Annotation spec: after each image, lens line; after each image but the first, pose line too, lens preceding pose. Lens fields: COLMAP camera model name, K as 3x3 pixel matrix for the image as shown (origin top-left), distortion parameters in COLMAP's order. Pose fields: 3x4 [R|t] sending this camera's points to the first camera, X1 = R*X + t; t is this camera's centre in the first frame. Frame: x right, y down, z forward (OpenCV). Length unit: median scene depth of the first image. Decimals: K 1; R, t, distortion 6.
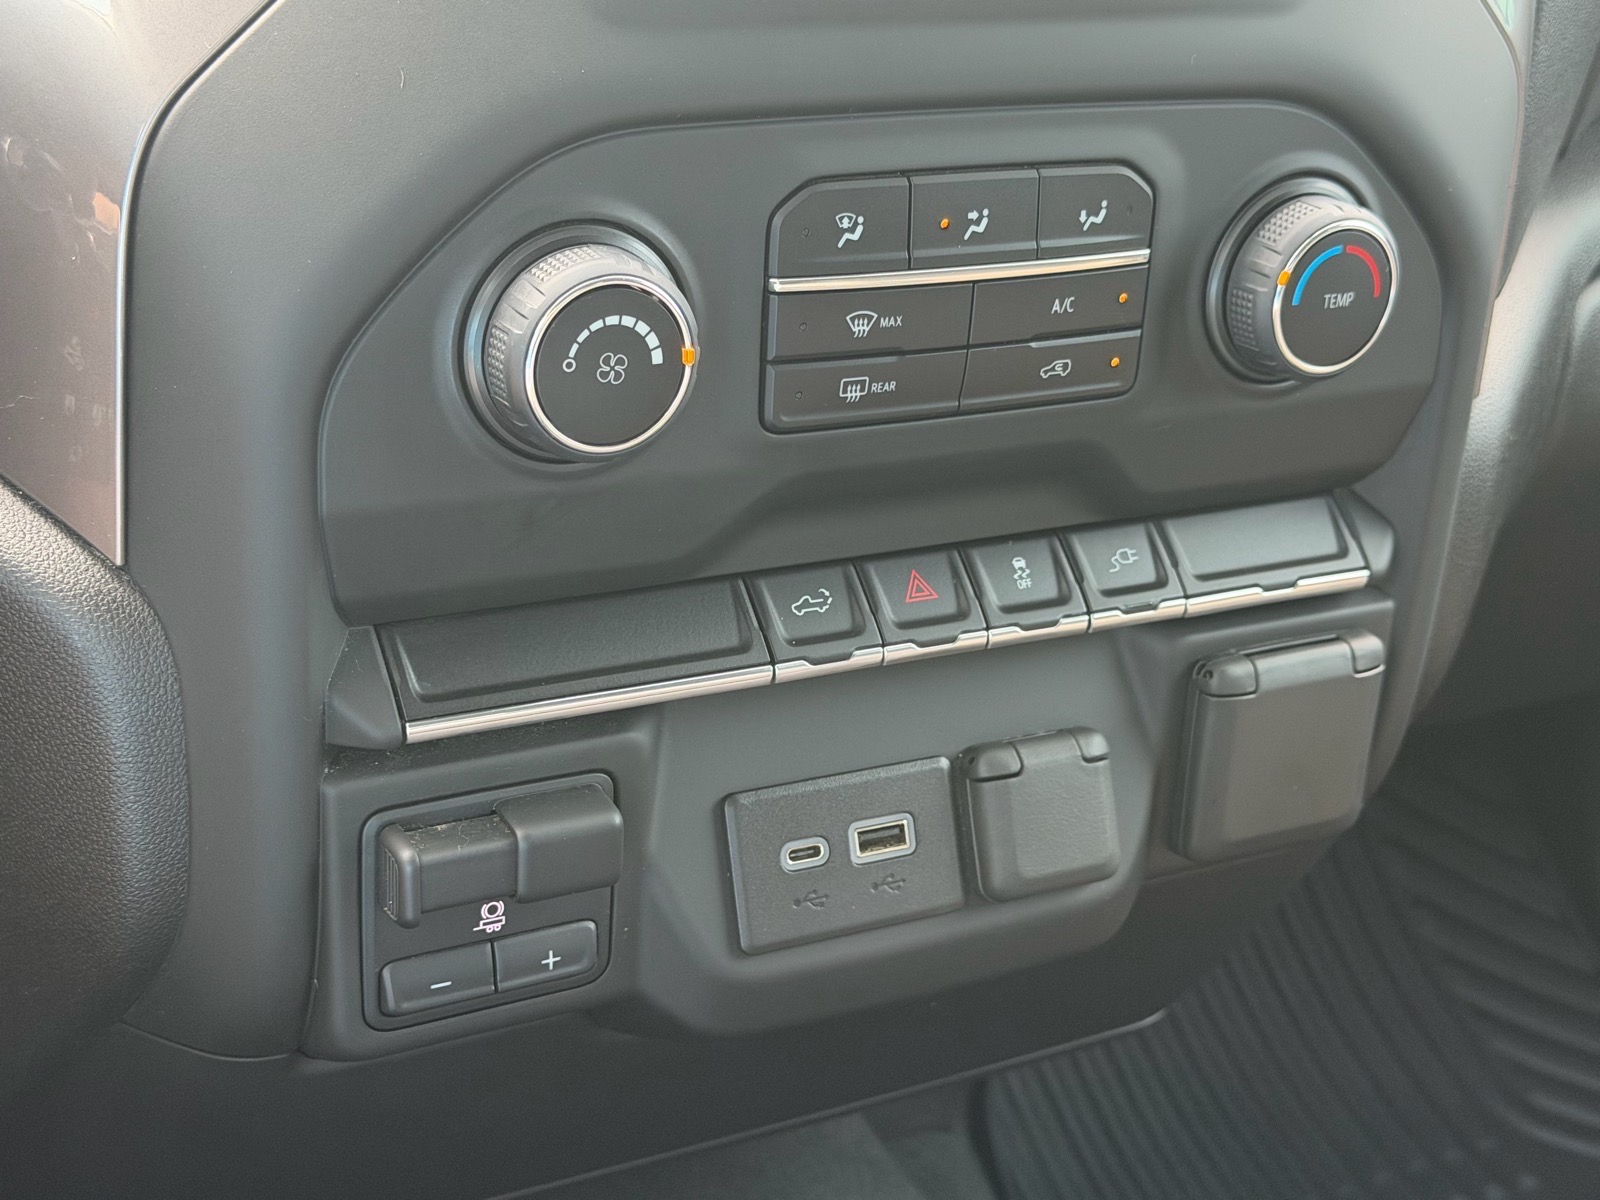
lens RADIAL K [[2416.3, 0, 802.9], [0, 2416.3, 600.2], [0, 0, 1]] dist [0.128910, 0.000000]
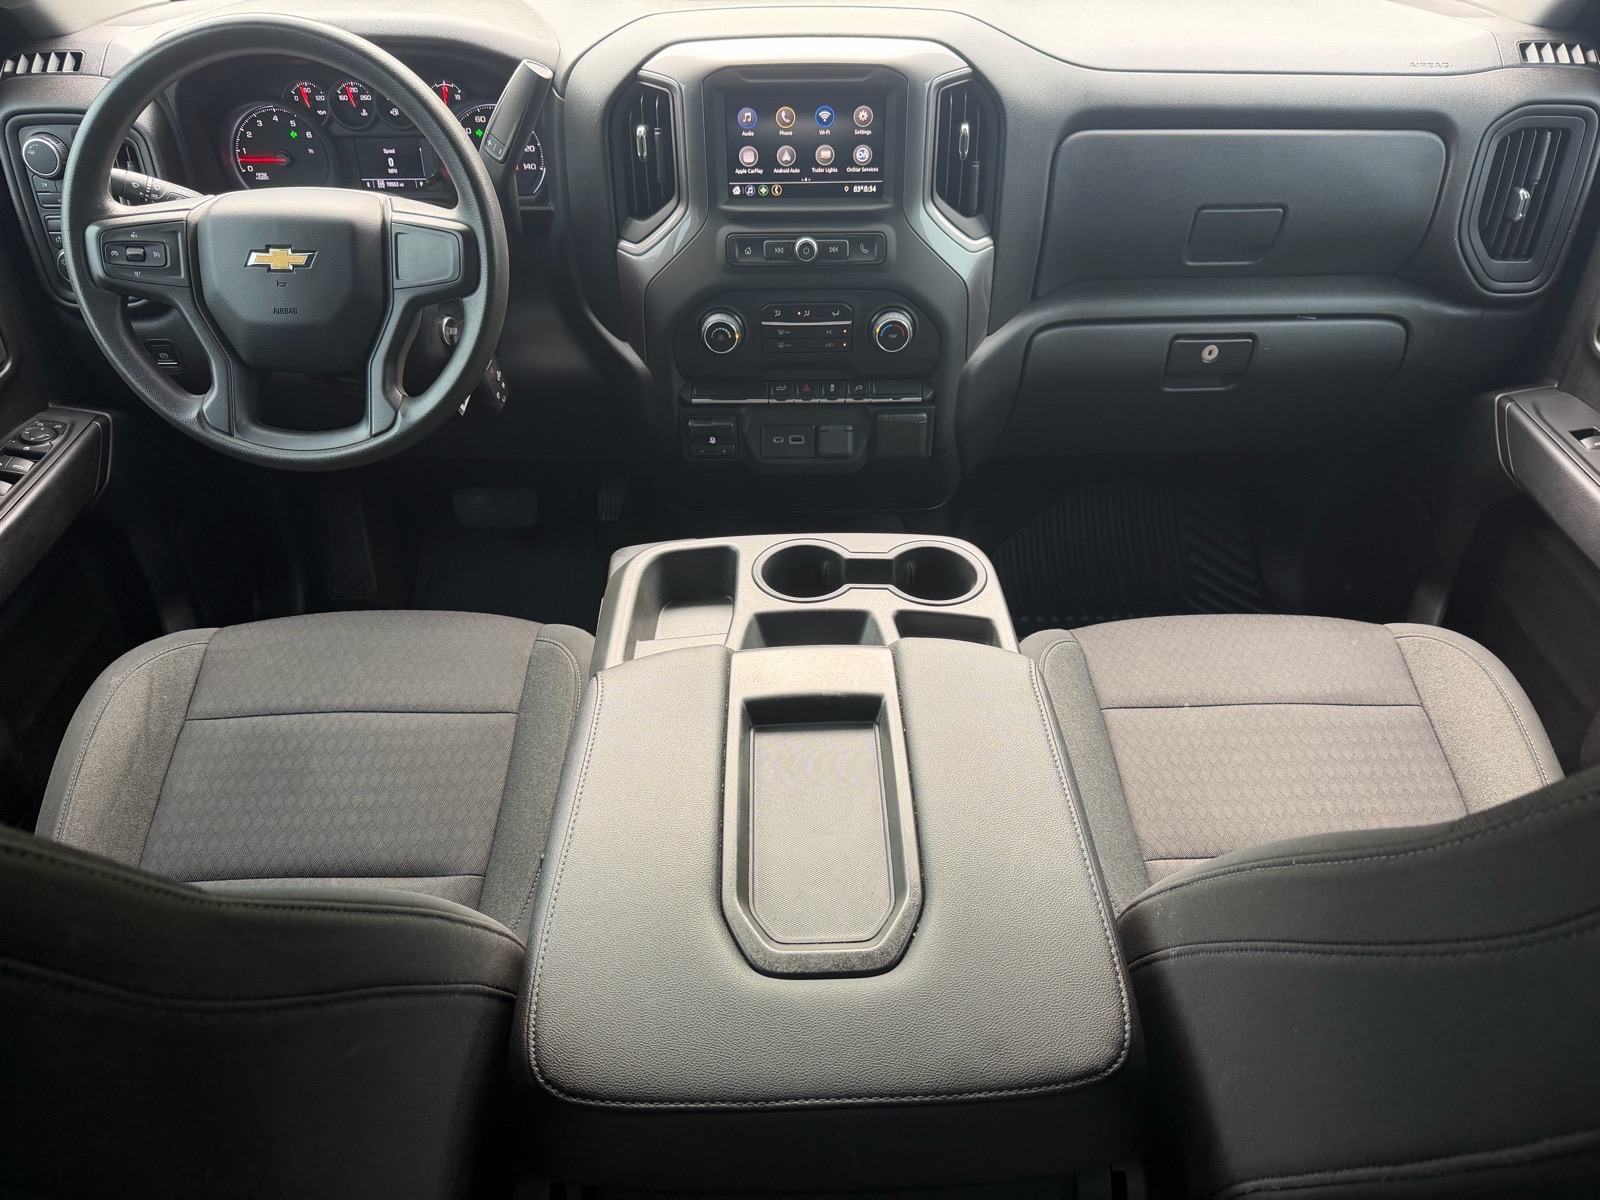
lens RADIAL K [[1118.6, 0, 802.9], [0, 1118.6, 630.1], [0, 0, 1]] dist [0.036265, -0.039429]
pose [[0.881877, 0.218788, -0.417643, 1.104161], [-0.120309, 0.960912, 0.249346, -0.099004], [0.455872, -0.169647, 0.873728, -1.055838]]
